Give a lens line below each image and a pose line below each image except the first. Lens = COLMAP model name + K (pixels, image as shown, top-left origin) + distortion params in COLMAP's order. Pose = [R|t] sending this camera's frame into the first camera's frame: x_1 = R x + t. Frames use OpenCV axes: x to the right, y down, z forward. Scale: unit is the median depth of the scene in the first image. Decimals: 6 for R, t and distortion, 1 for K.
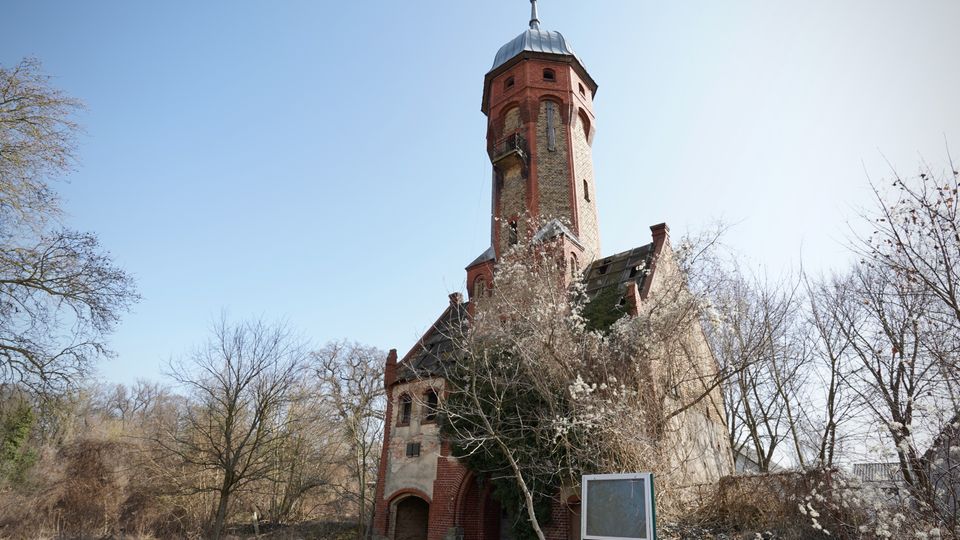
lens RADIAL K [[446.1, 0, 480.0], [0, 446.1, 270.0], [0, 0, 1]] dist [-0.051777, 0.022196]
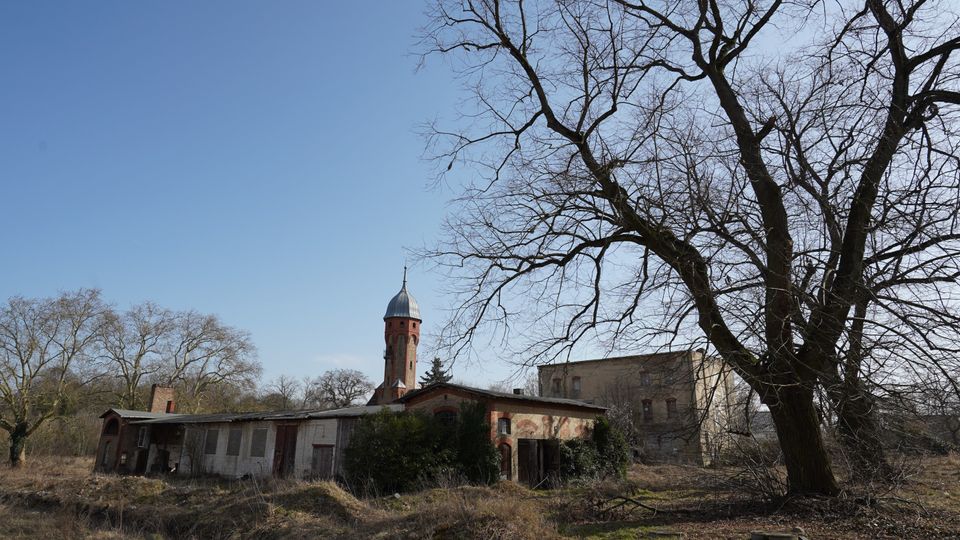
lens RADIAL K [[552.9, 0, 476.2], [0, 552.9, 274.0], [0, 0, 1]] dist [-0.050701, 0.040650]
pose [[0.999858, -0.016272, -0.004286, 0.697792], [0.016784, 0.982566, 0.185153, -1.494457], [0.001199, -0.185198, 0.982700, -2.761552]]
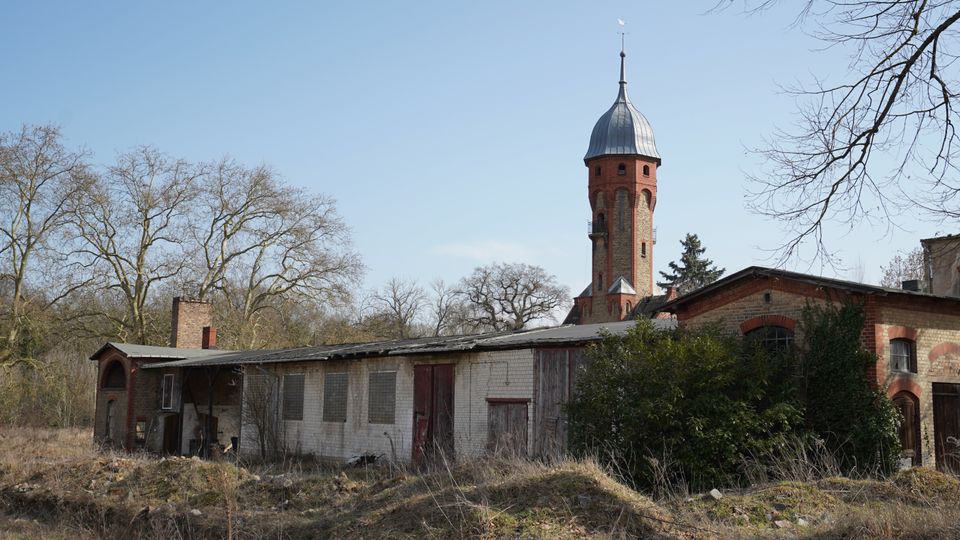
lens RADIAL K [[1083.0, 0, 537.6], [0, 1083.0, 271.8], [0, 0, 1]] dist [0.054231, 0.021272]
pose [[0.979048, -0.040156, -0.199631, 0.609779], [0.108398, 0.932690, 0.344005, -1.444441], [0.172380, -0.358437, 0.917501, -2.689314]]
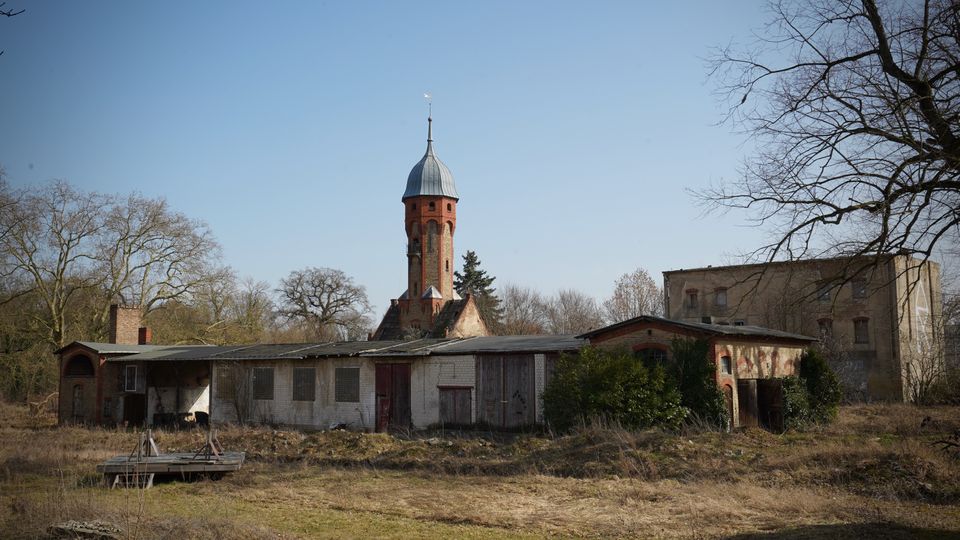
lens RADIAL K [[915.7, 0, 451.3], [0, 915.7, 282.5], [0, 0, 1]] dist [0.051519, 0.010602]
pose [[0.999566, -0.029415, 0.001358, 0.228191], [0.026647, 0.923190, 0.383420, -1.775178], [-0.012532, -0.383218, 0.923573, -3.189587]]
